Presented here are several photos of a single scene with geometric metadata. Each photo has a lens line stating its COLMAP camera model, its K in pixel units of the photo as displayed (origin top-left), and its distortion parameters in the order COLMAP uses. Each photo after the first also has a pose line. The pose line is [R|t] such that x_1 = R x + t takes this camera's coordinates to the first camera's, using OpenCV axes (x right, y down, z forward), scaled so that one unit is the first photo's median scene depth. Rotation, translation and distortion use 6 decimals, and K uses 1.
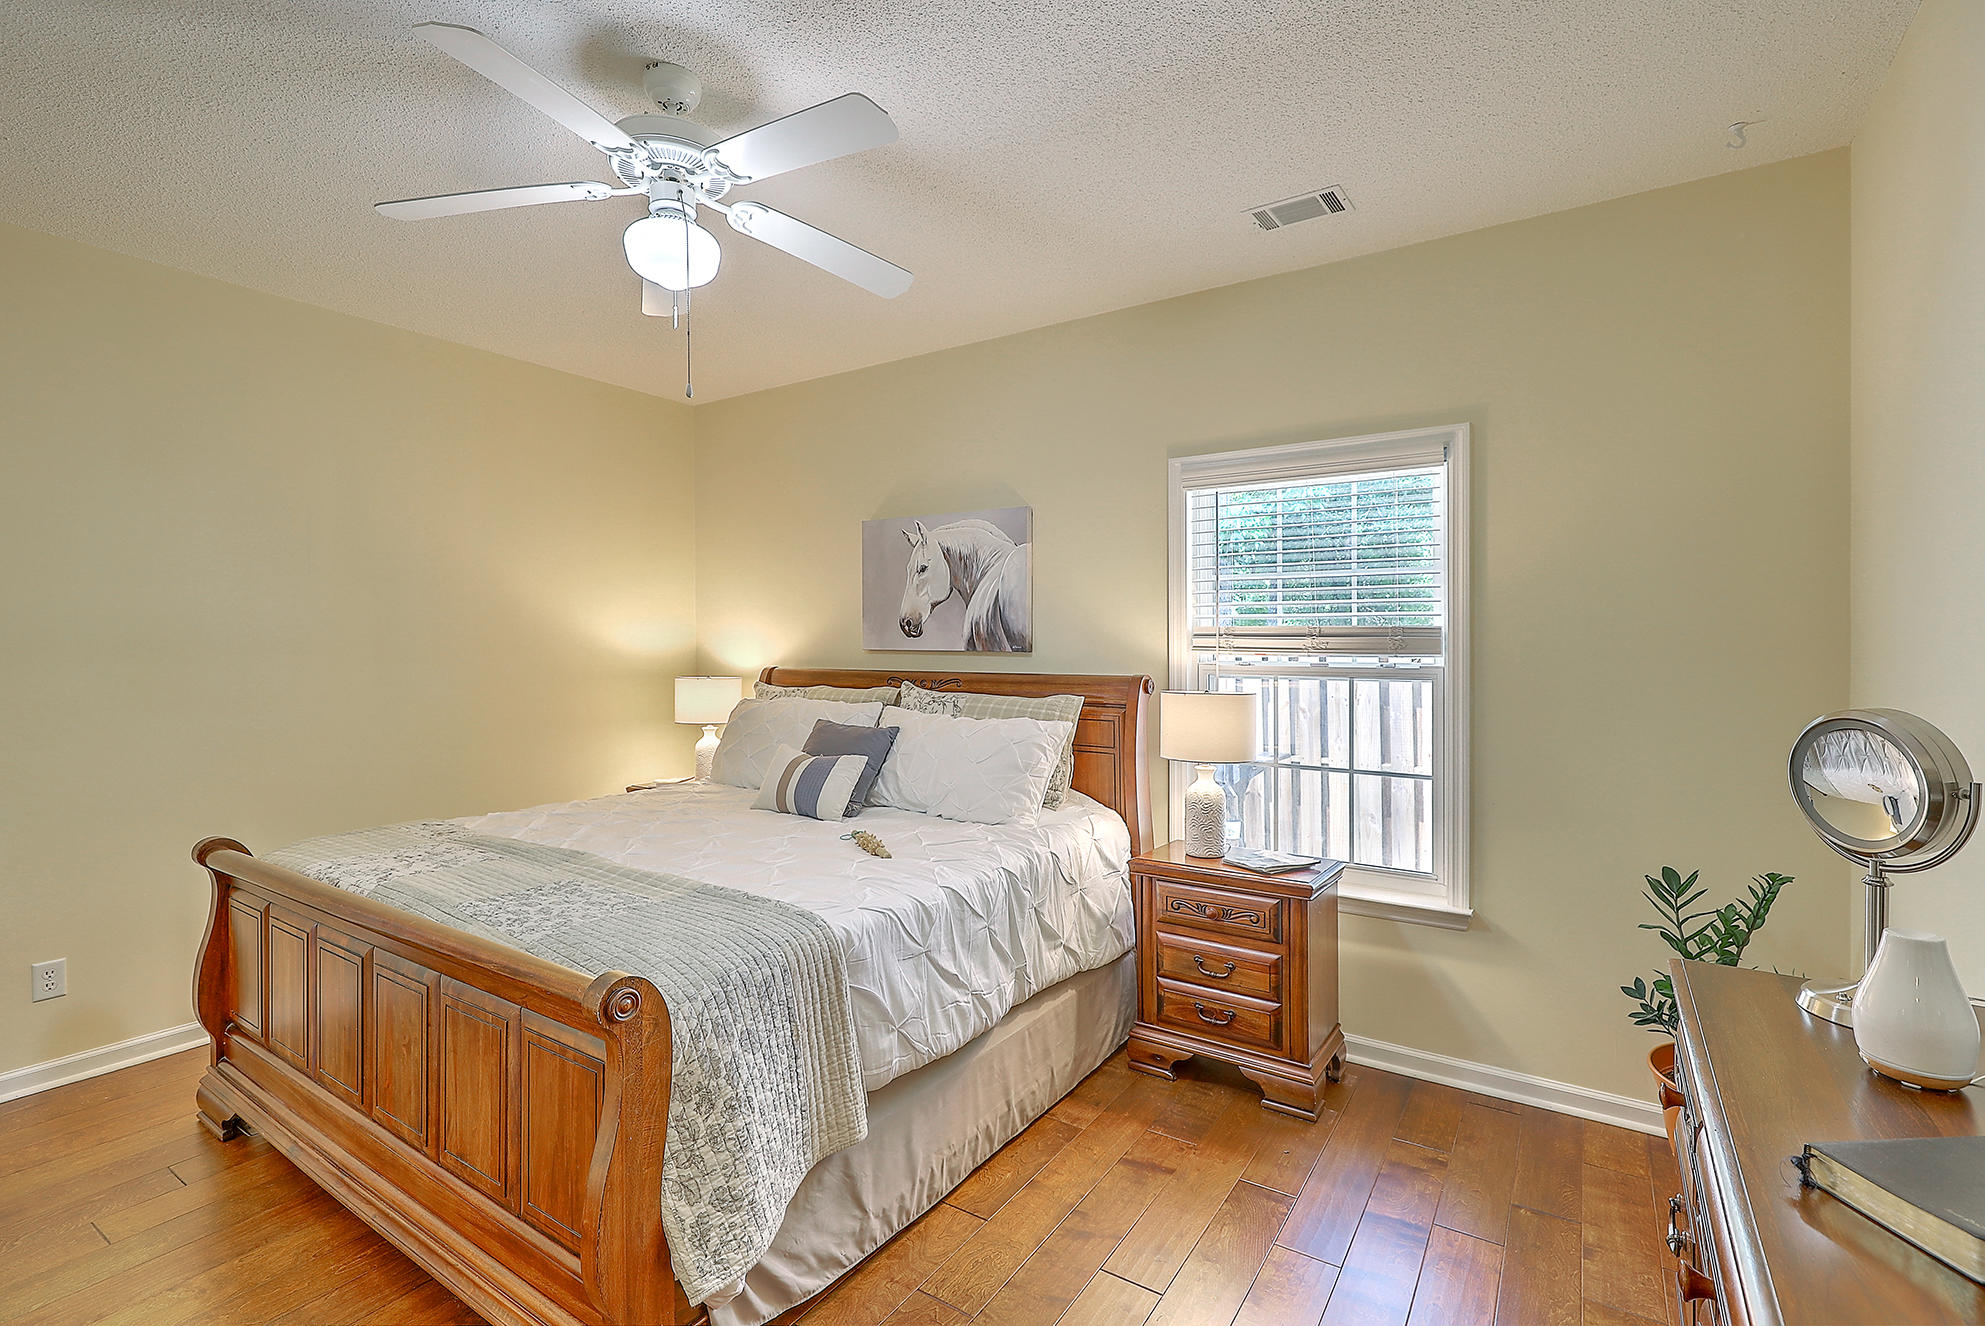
lens RADIAL K [[908.2, 0, 975.1], [0, 908.2, 654.9], [0, 0, 1]] dist [0.001806, 0.001399]
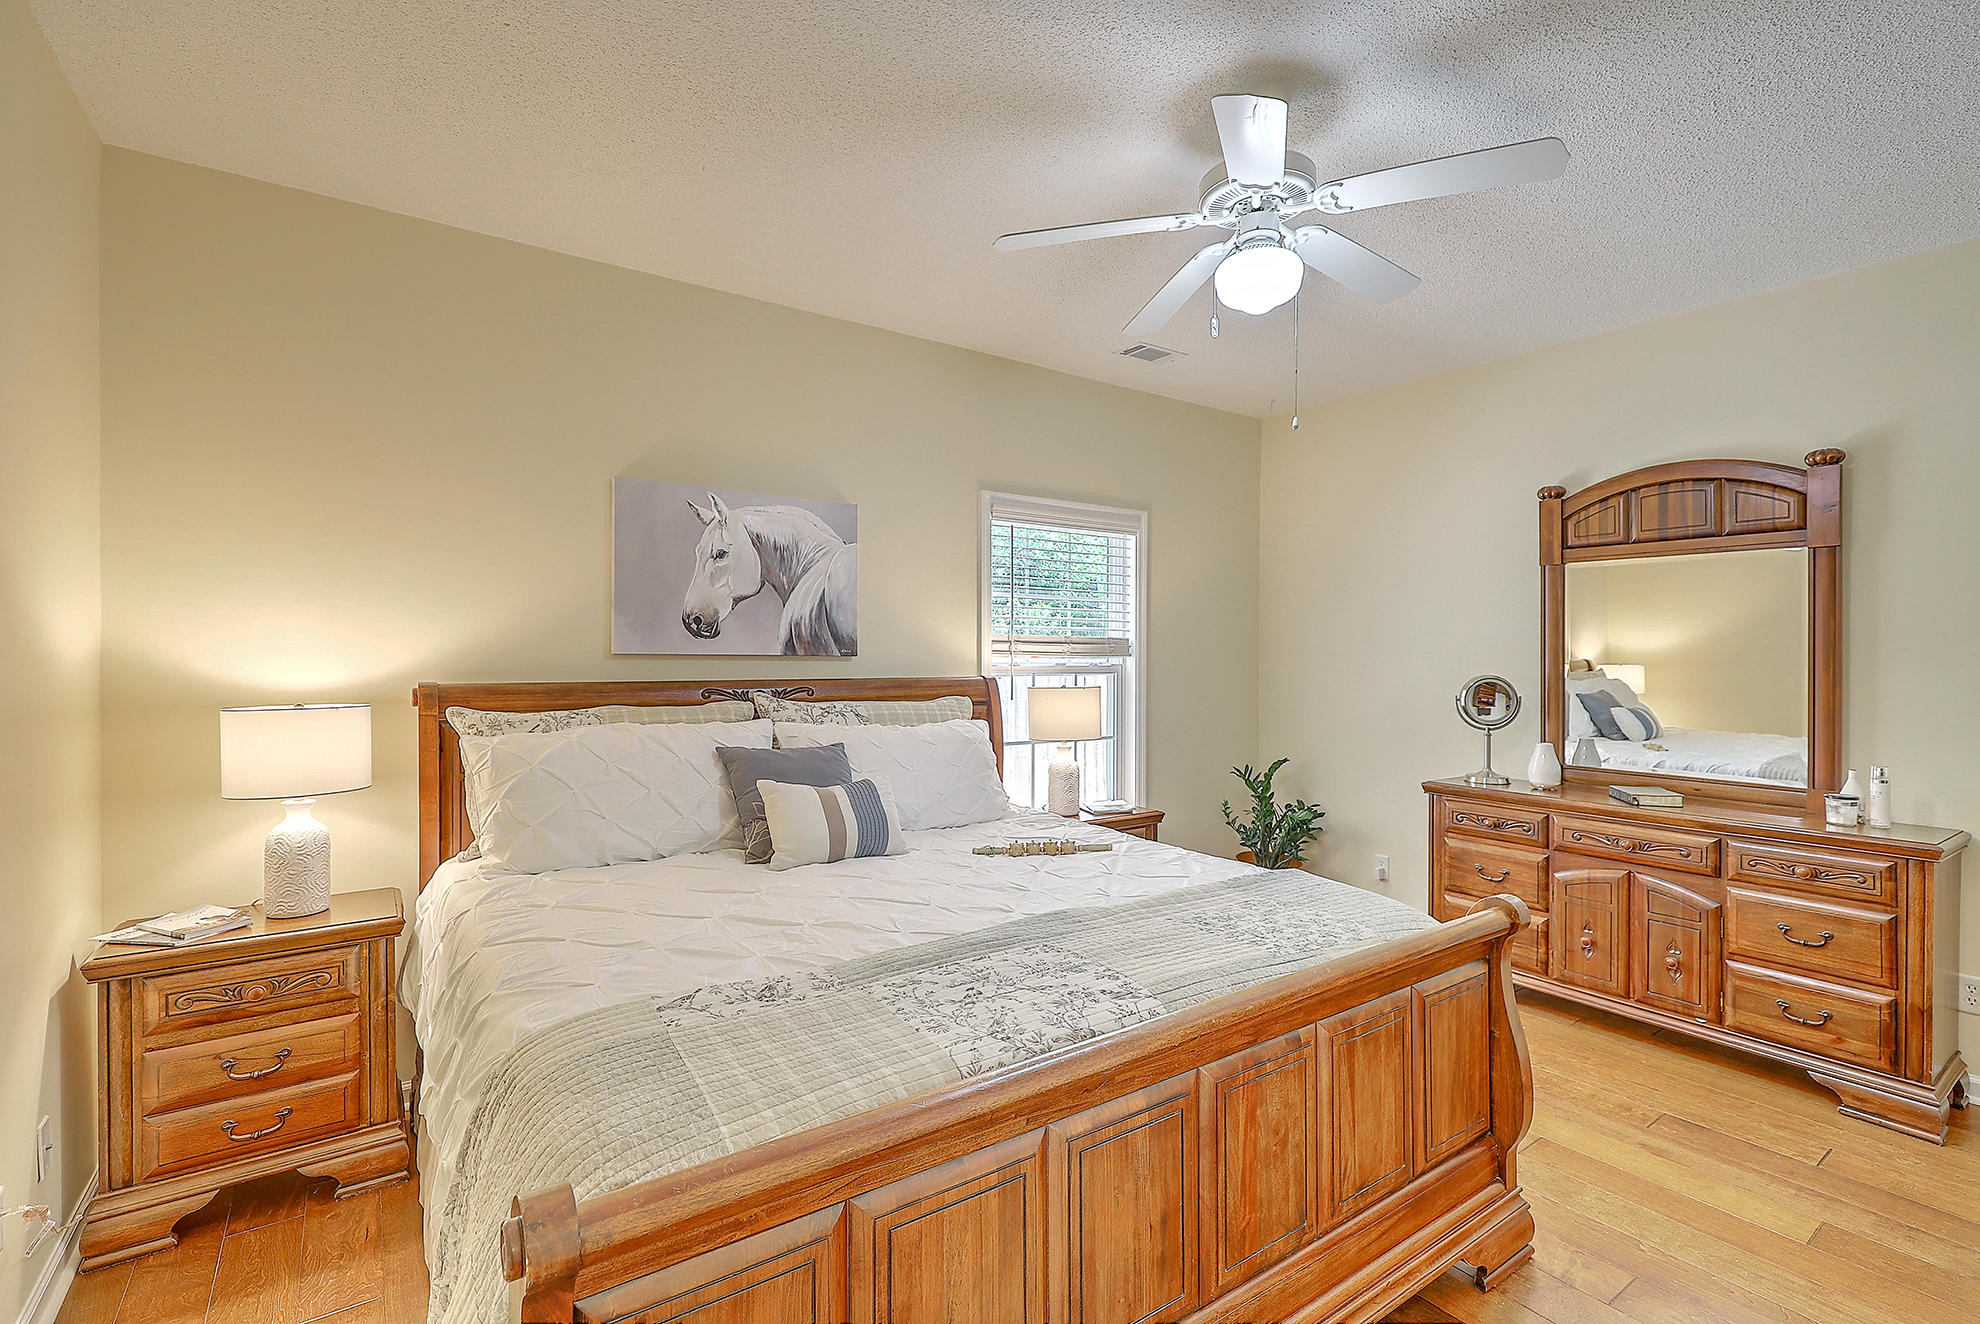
lens RADIAL K [[905.9, 0, 991.8], [0, 905.9, 656.2], [0, 0, 1]] dist [0.001806, 0.001399]
pose [[0.357156, -0.006888, 0.934019, -0.764872], [0.000120, 0.999973, 0.007328, -0.009578], [-0.934045, -0.002505, 0.357147, 0.501859]]
